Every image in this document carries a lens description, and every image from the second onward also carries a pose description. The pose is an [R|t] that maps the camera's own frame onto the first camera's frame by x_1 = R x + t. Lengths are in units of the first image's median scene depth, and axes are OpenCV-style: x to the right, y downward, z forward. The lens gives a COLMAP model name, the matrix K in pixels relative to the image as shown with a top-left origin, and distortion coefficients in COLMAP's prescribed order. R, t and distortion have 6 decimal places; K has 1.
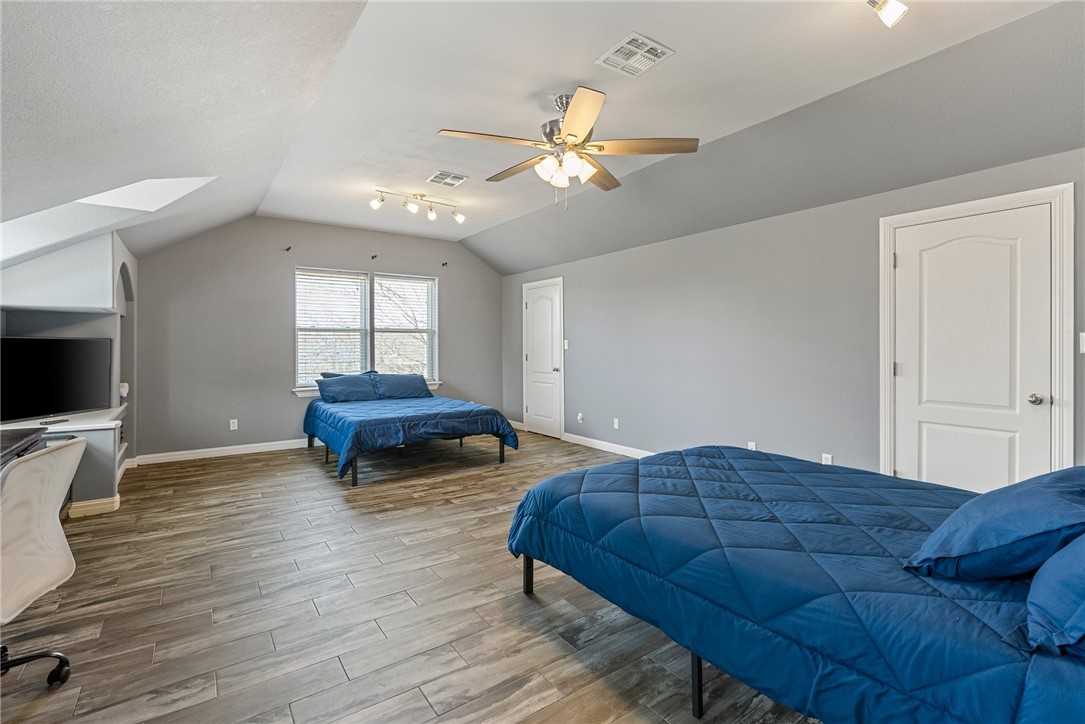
lens RADIAL K [[495.1, 0, 537.6], [0, 495.1, 350.8], [0, 0, 1]] dist [-0.013040, 0.004866]
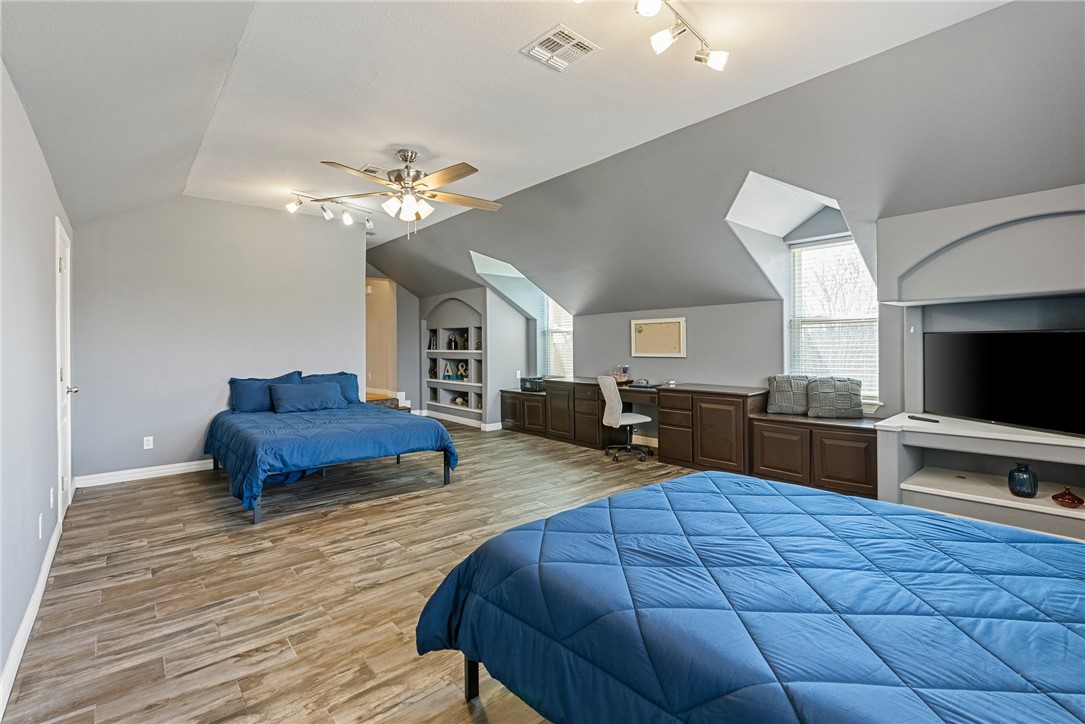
lens RADIAL K [[495.1, 0, 541.6], [0, 495.1, 350.7], [0, 0, 1]] dist [-0.013040, 0.004866]
pose [[-0.994659, 0.009742, -0.102758, -0.137015], [0.006989, 0.999608, 0.027117, -0.025232], [0.102982, 0.026254, -0.994337, 2.105070]]
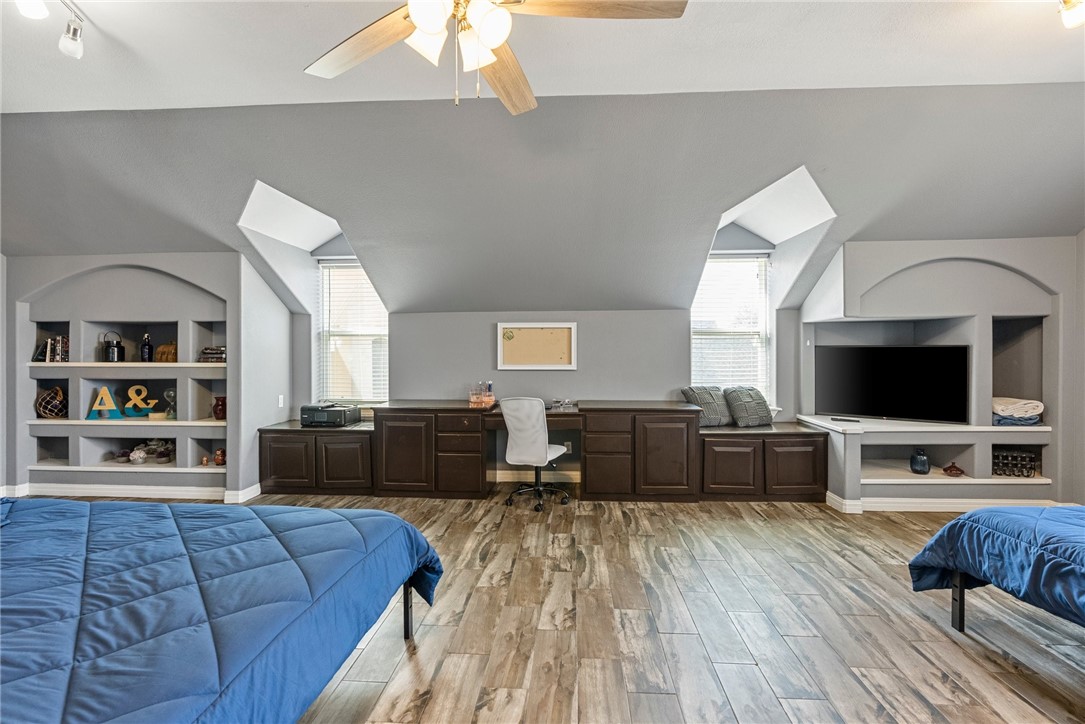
lens RADIAL K [[495.1, 0, 538.8], [0, 495.1, 361.6], [0, 0, 1]] dist [-0.013040, 0.004866]
pose [[-0.620905, 0.012916, -0.783780, 0.383756], [-0.011098, 0.999619, 0.025265, -0.012252], [0.783808, 0.024385, -0.620525, 1.288765]]
